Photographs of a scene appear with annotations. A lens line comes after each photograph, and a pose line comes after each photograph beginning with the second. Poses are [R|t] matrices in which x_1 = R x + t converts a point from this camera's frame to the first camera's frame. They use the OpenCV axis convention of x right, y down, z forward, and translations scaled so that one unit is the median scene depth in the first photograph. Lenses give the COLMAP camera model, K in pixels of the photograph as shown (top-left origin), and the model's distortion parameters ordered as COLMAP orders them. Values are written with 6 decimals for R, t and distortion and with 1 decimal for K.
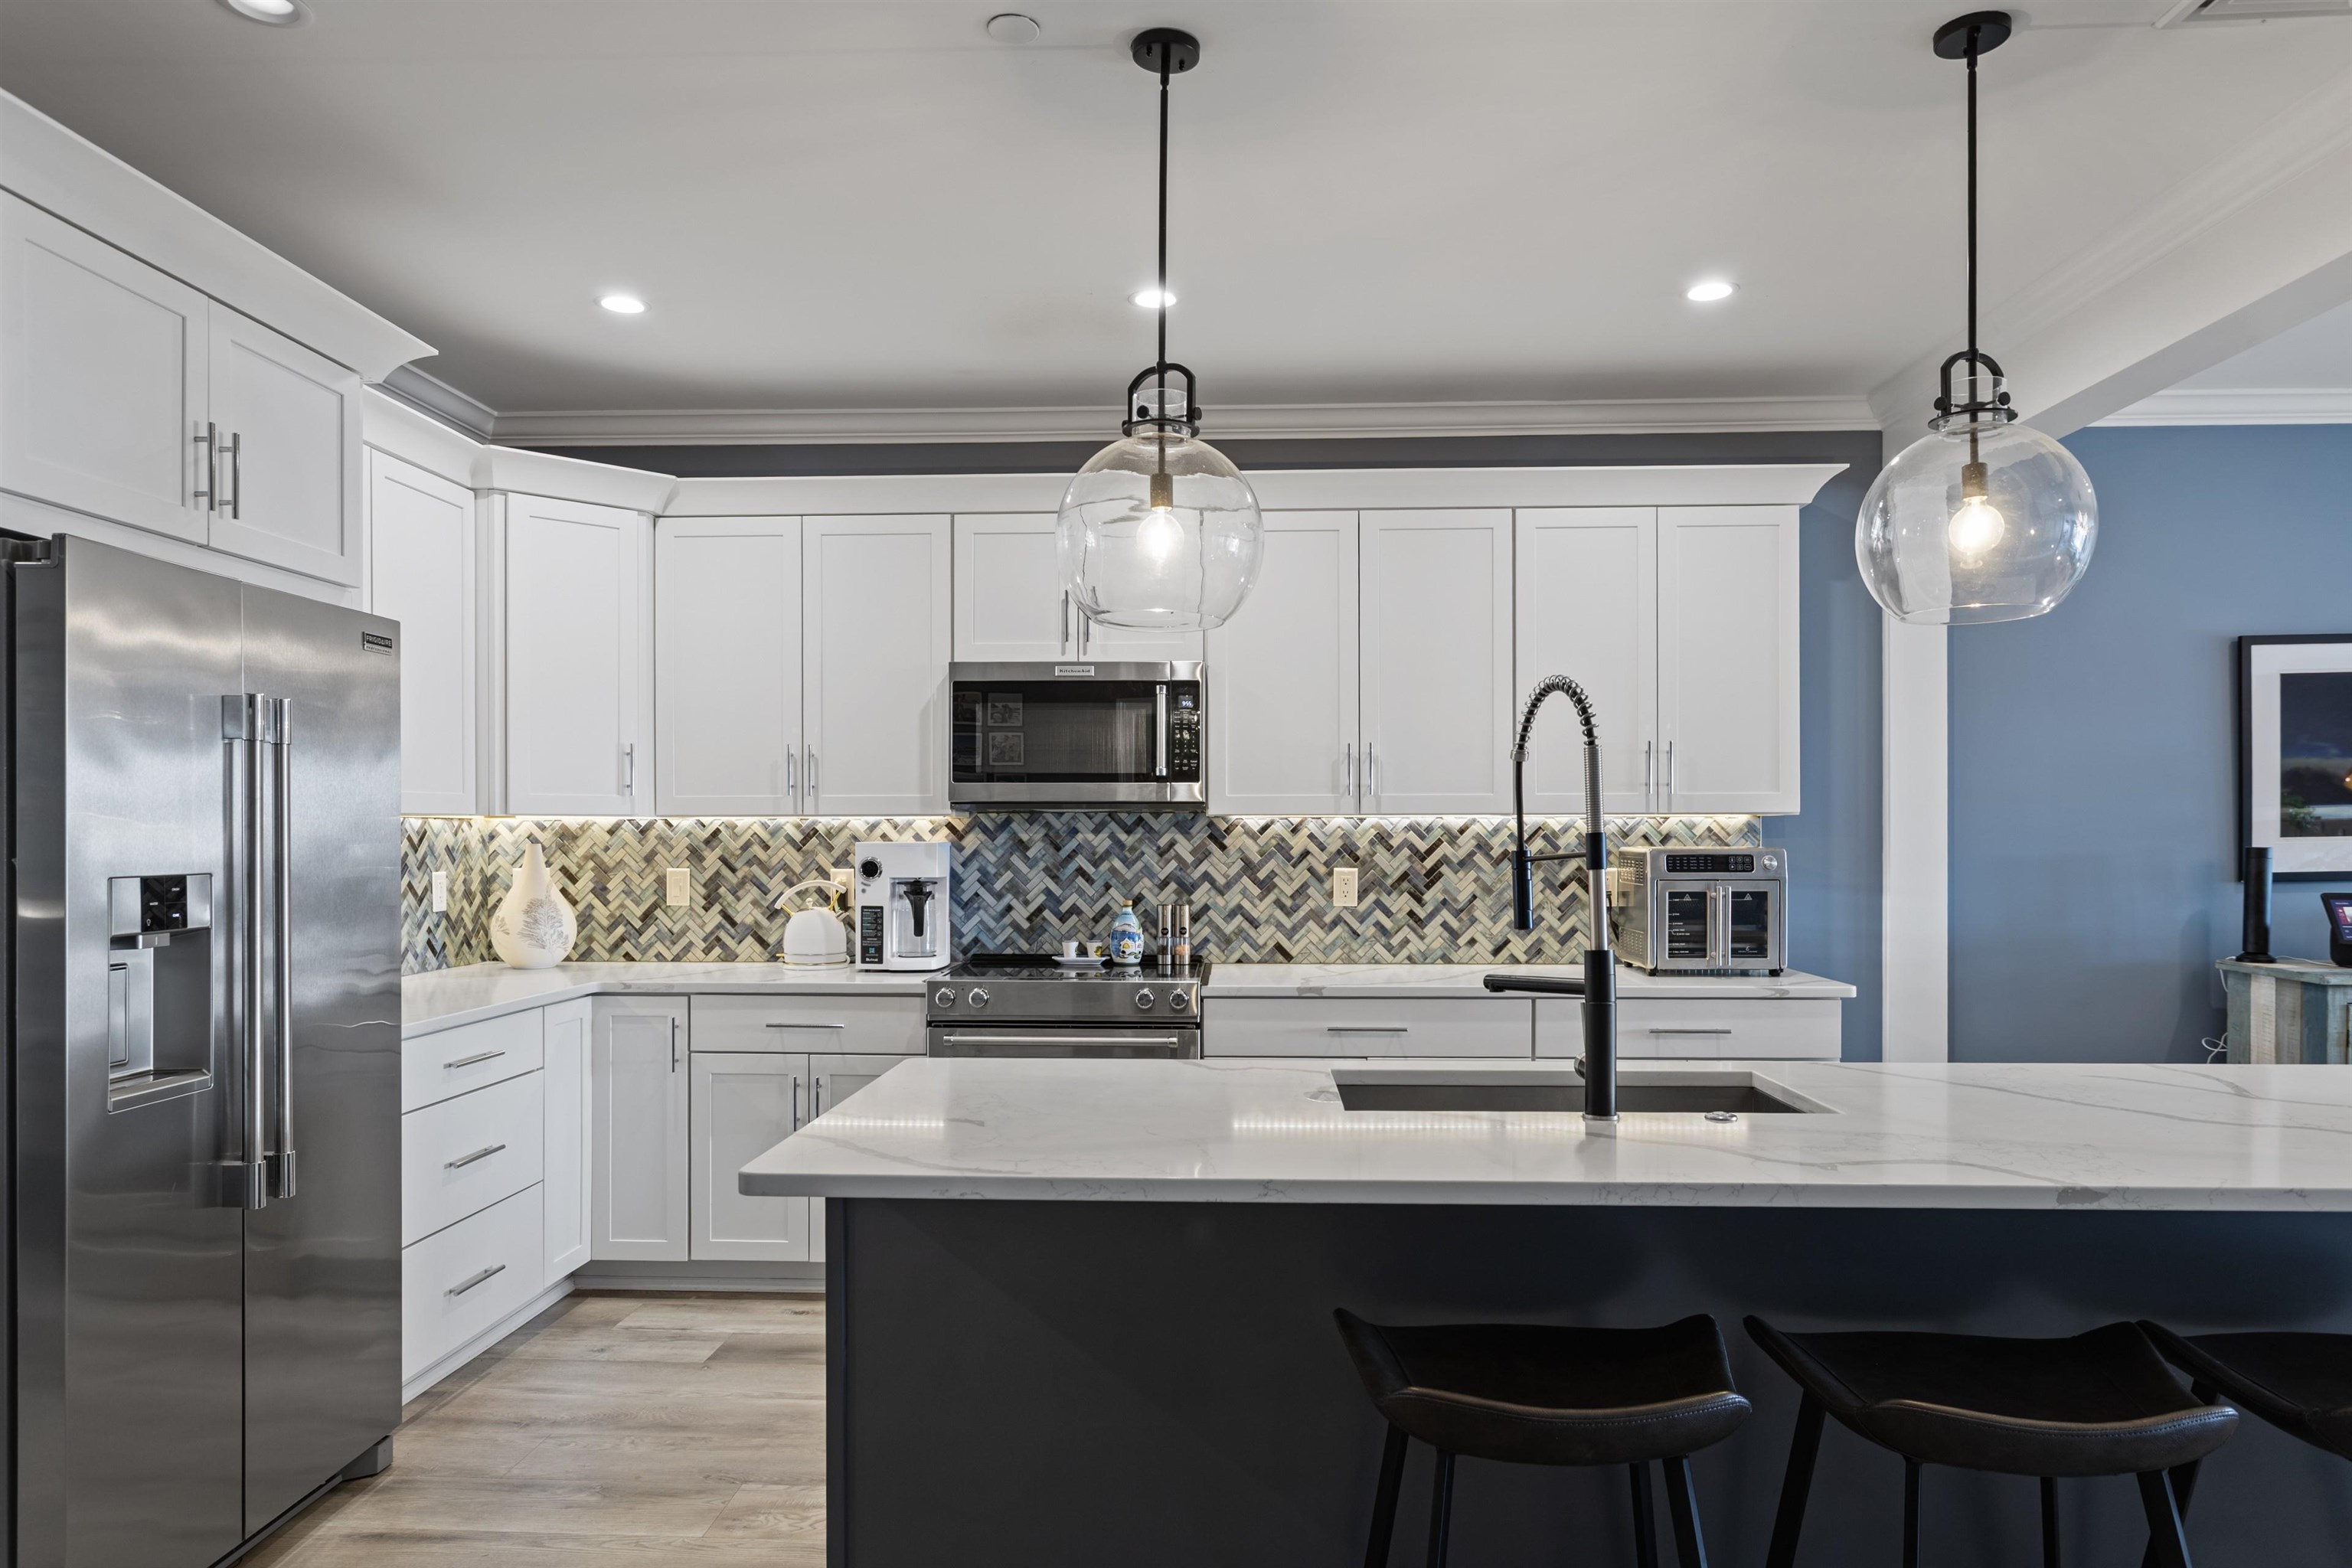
lens RADIAL K [[1443.9, 0, 1168.4], [0, 1443.9, 839.2], [0, 0, 1]] dist [-0.026718, 0.002798]
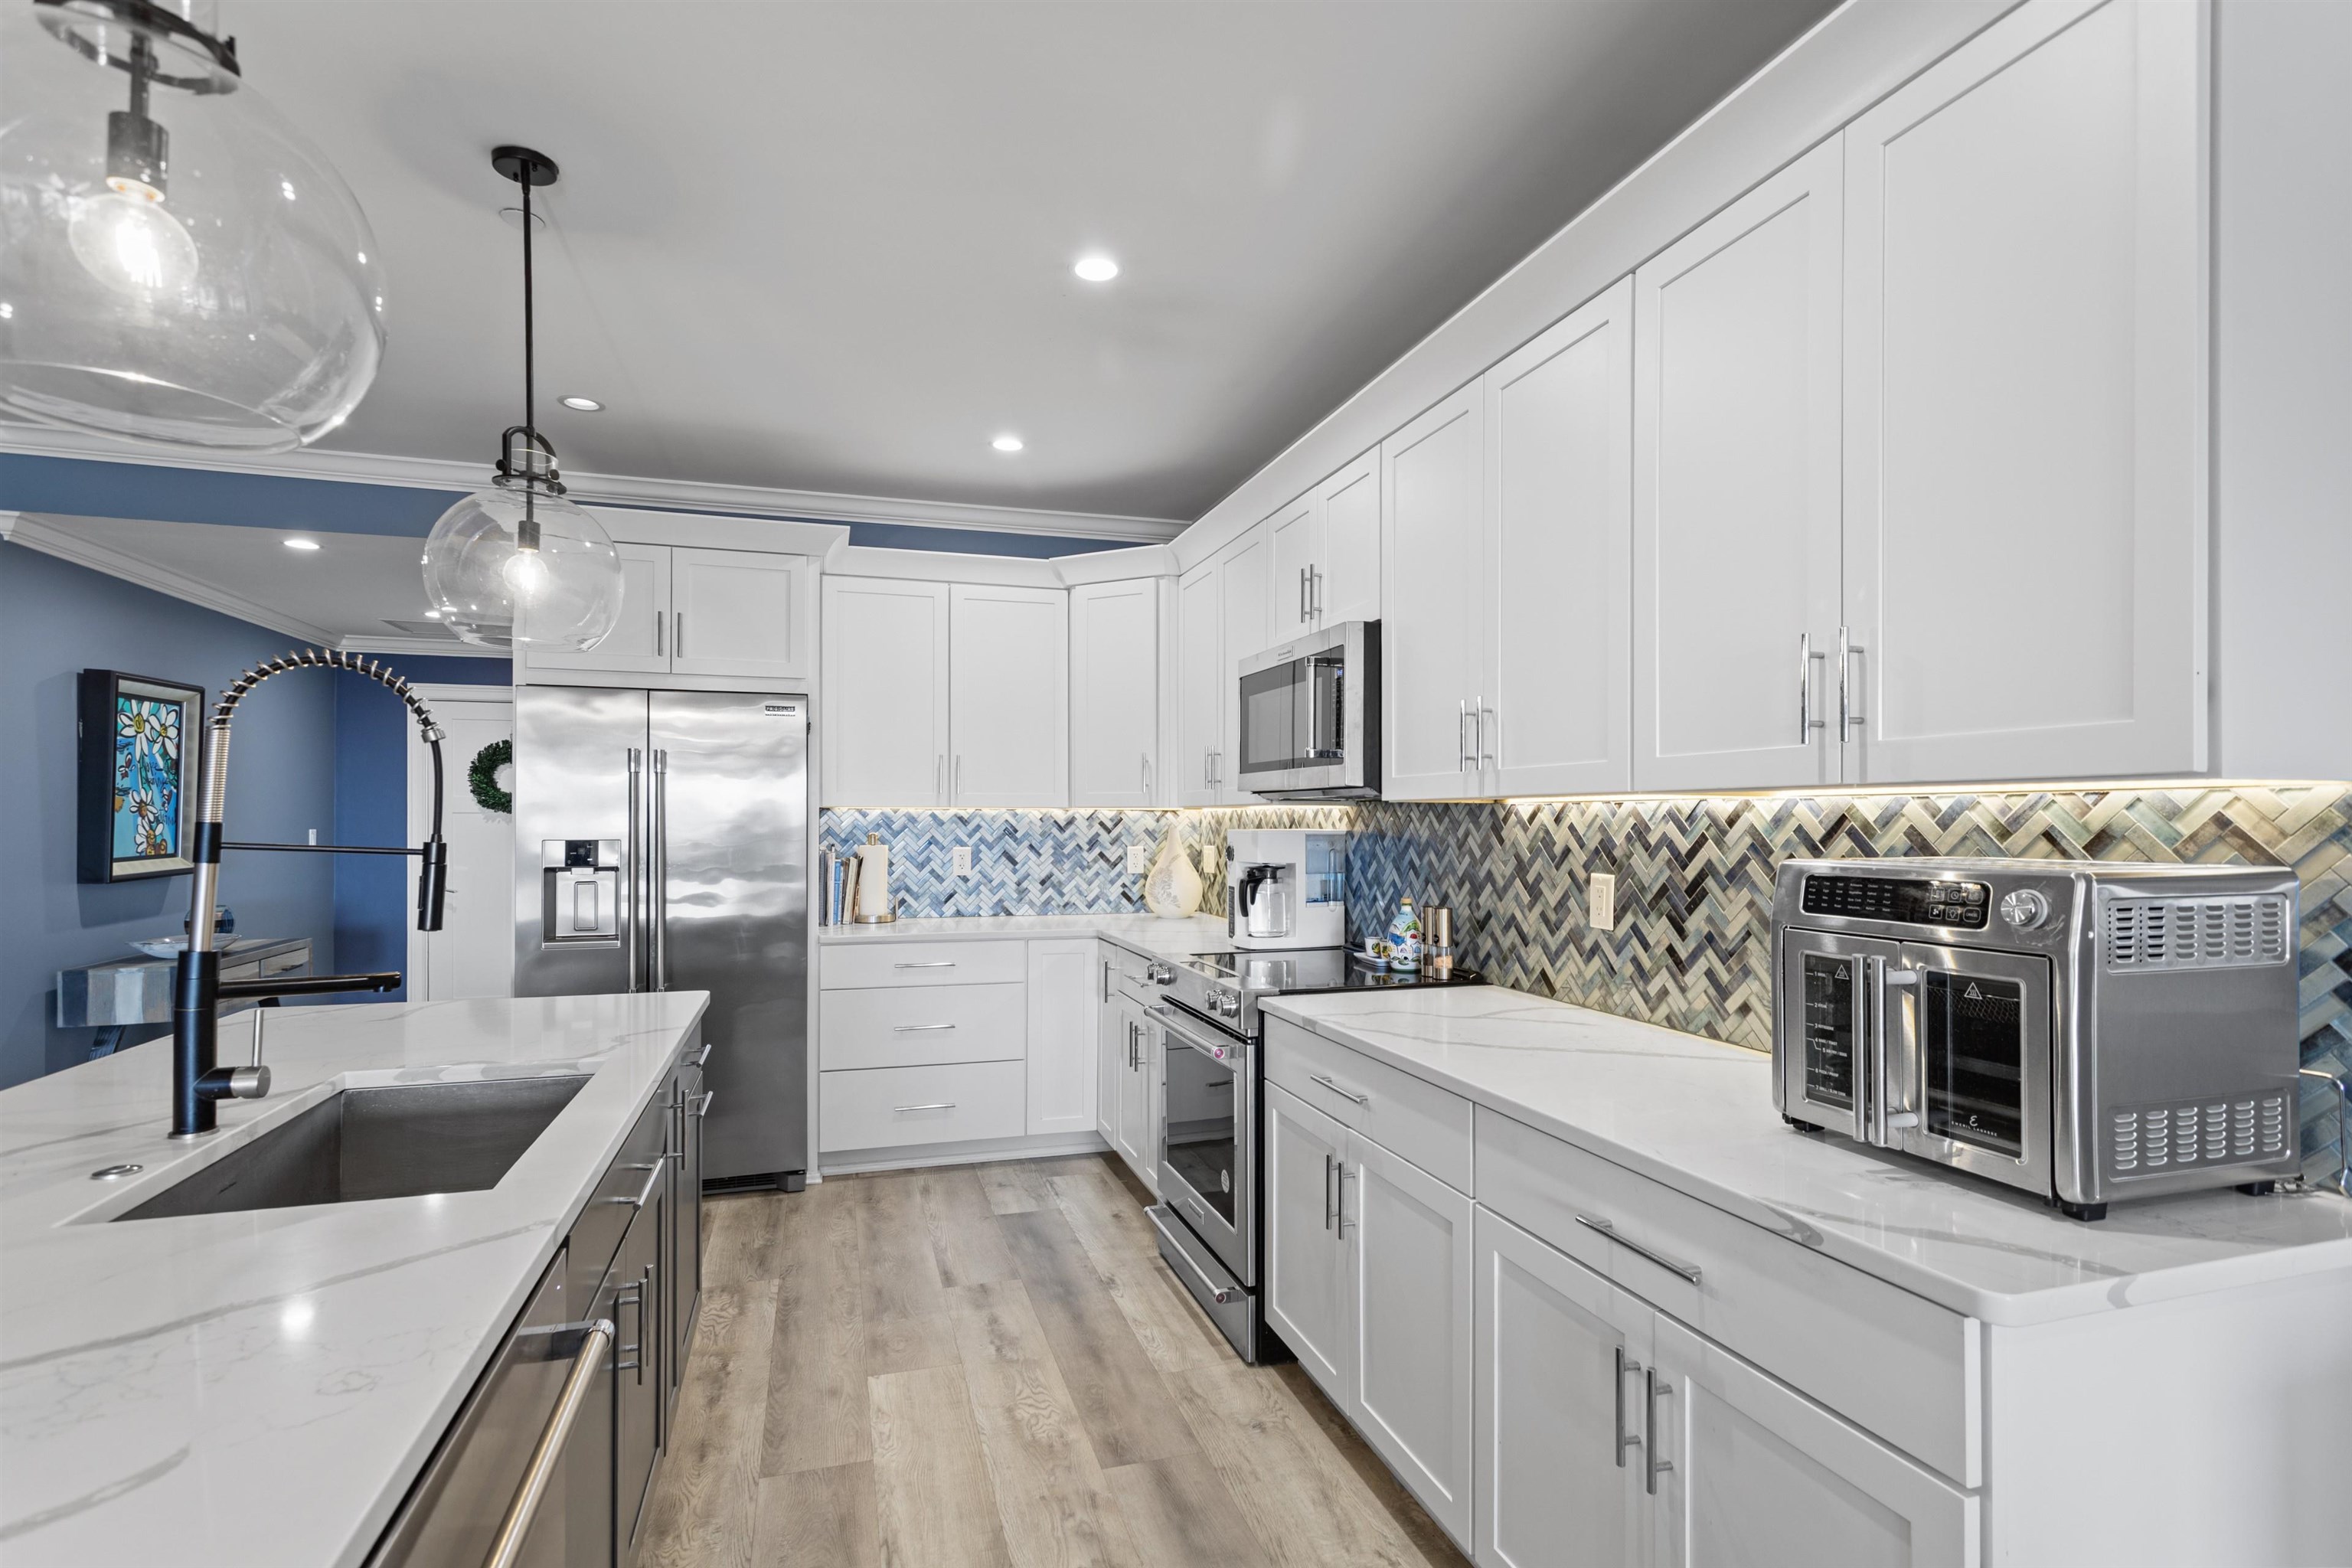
lens RADIAL K [[1115.4, 0, 1167.8], [0, 1115.4, 811.3], [0, 0, 1]] dist [-0.001566, 0.000039]
pose [[0.342924, -0.004377, -0.939353, 0.558492], [-0.005969, 0.999959, -0.006839, -0.005289], [0.939344, 0.007952, 0.342884, 0.620348]]
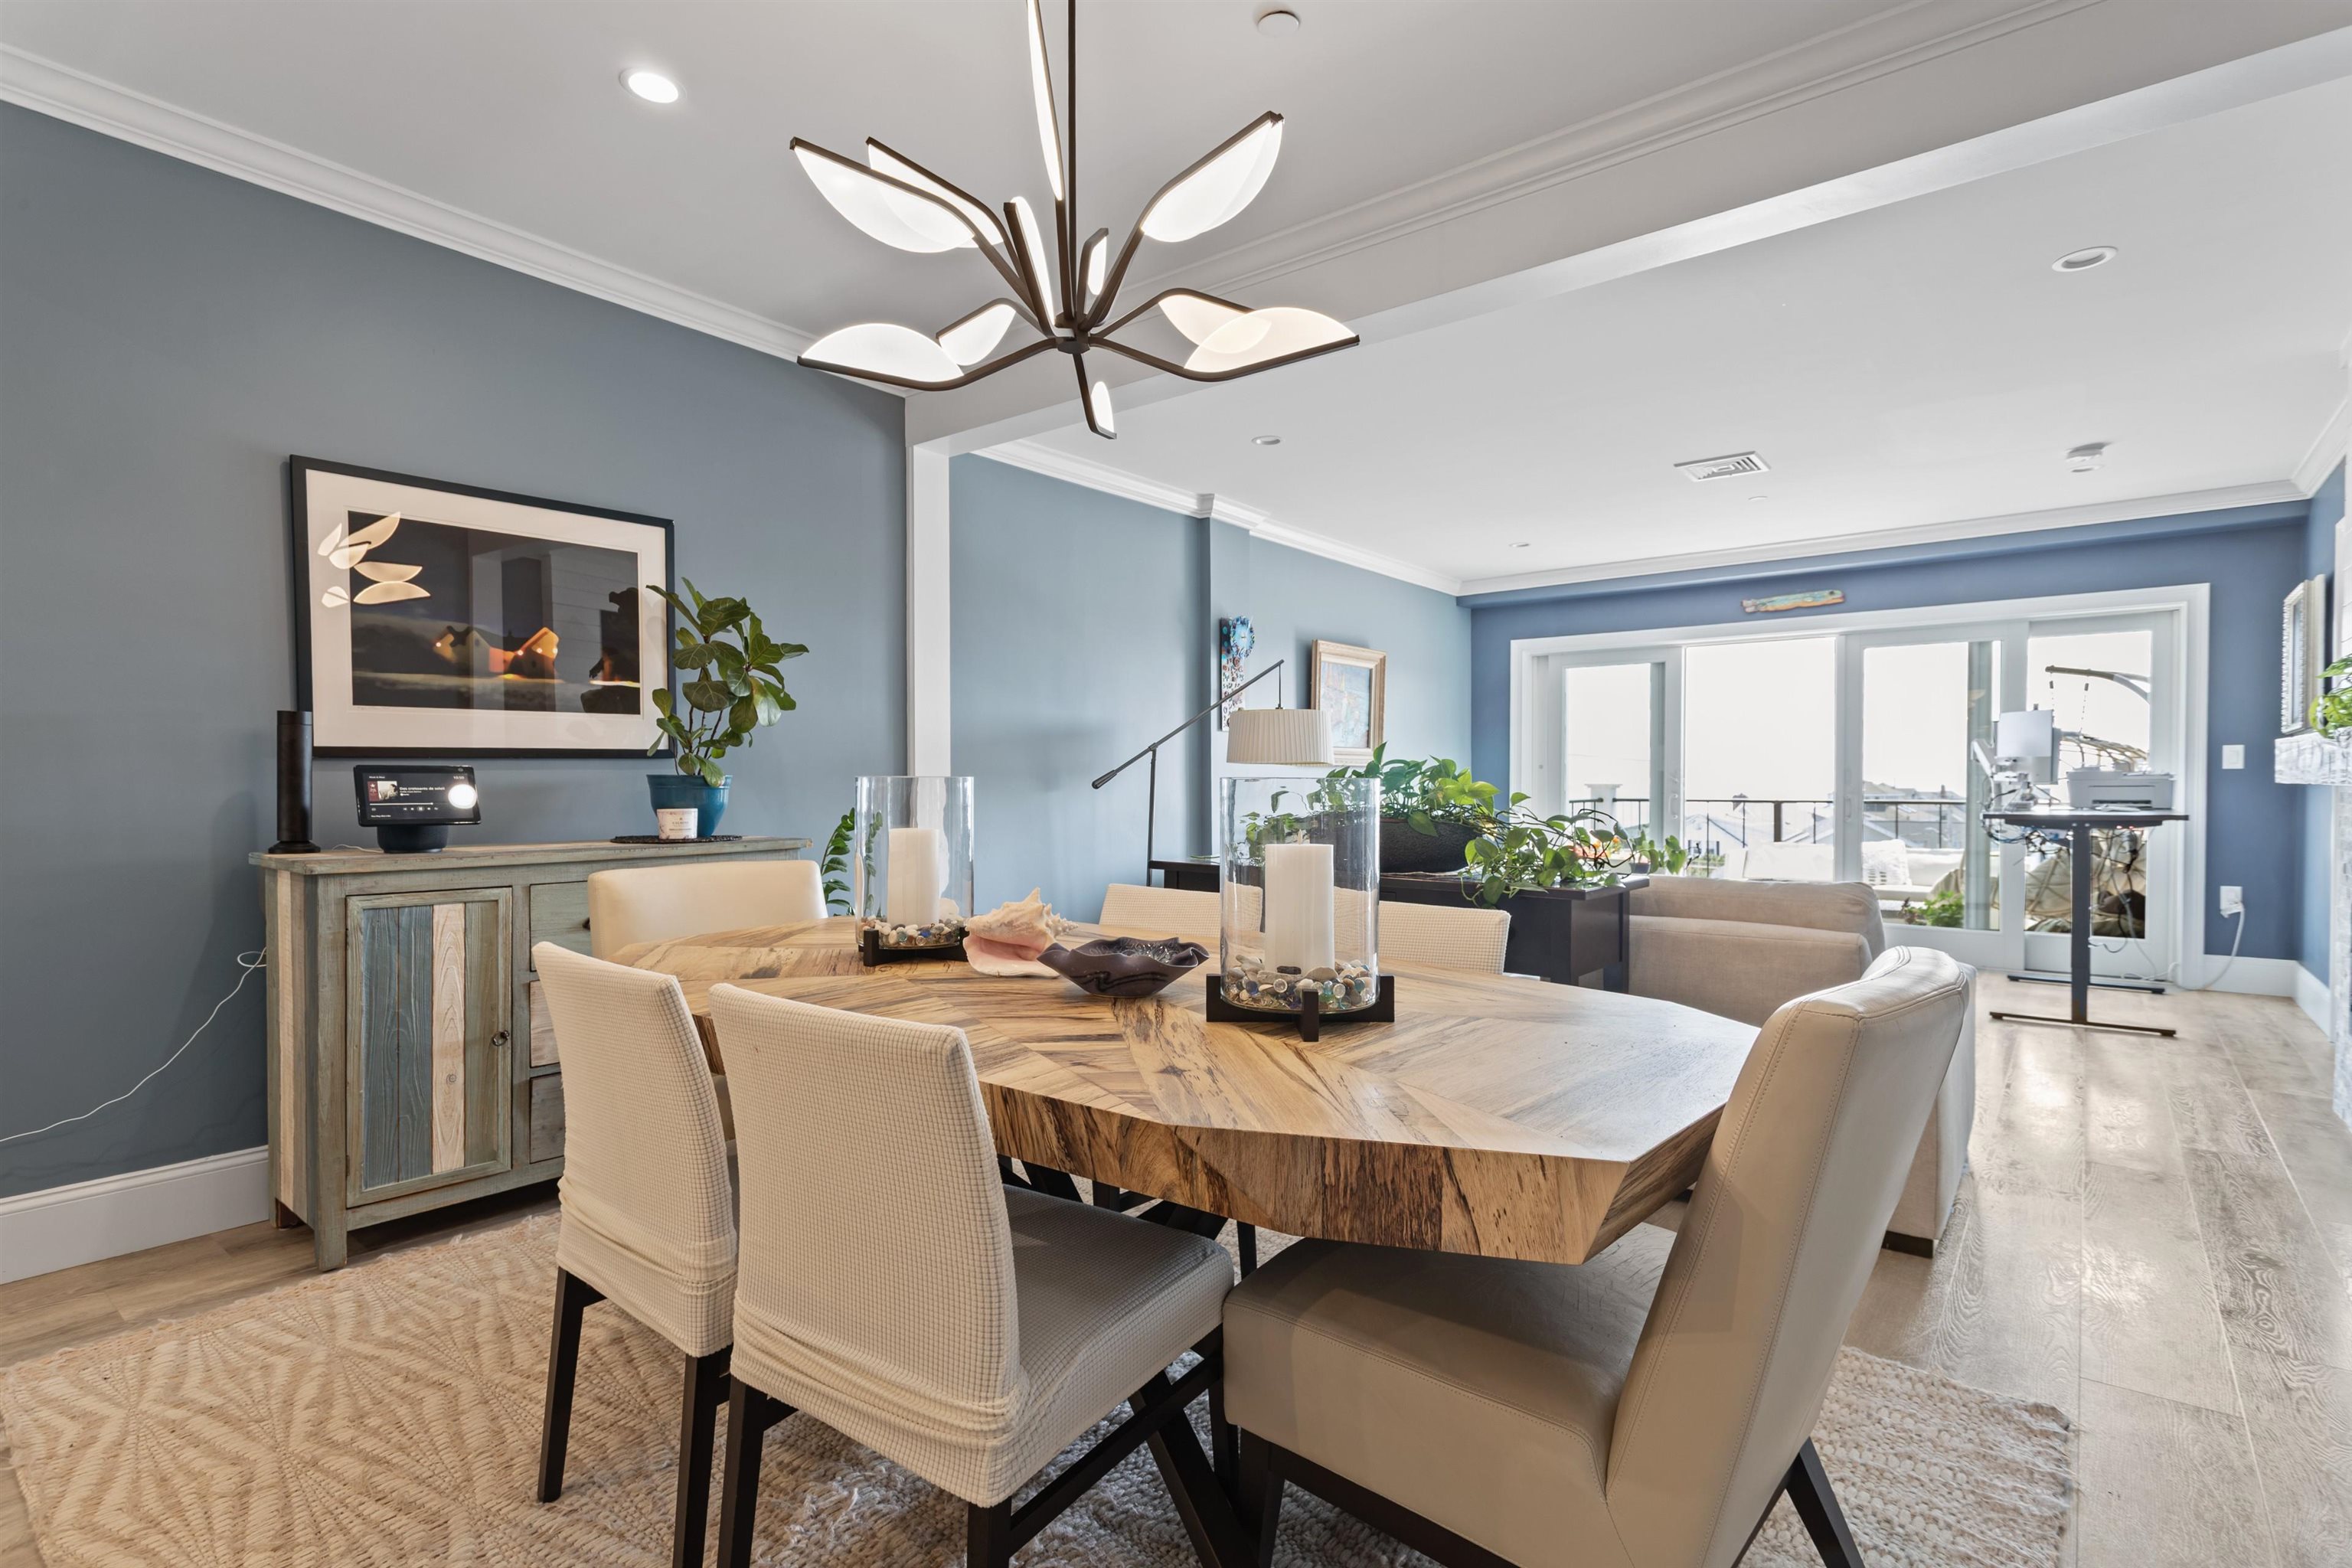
lens RADIAL K [[1115.4, 0, 1182.8], [0, 1115.4, 797.0], [0, 0, 1]] dist [-0.001566, 0.000039]
pose [[0.582665, -0.009385, 0.812658, 0.518307], [0.003493, 0.999953, 0.009044, 0.047925], [-0.812705, -0.002431, 0.582671, 0.208280]]
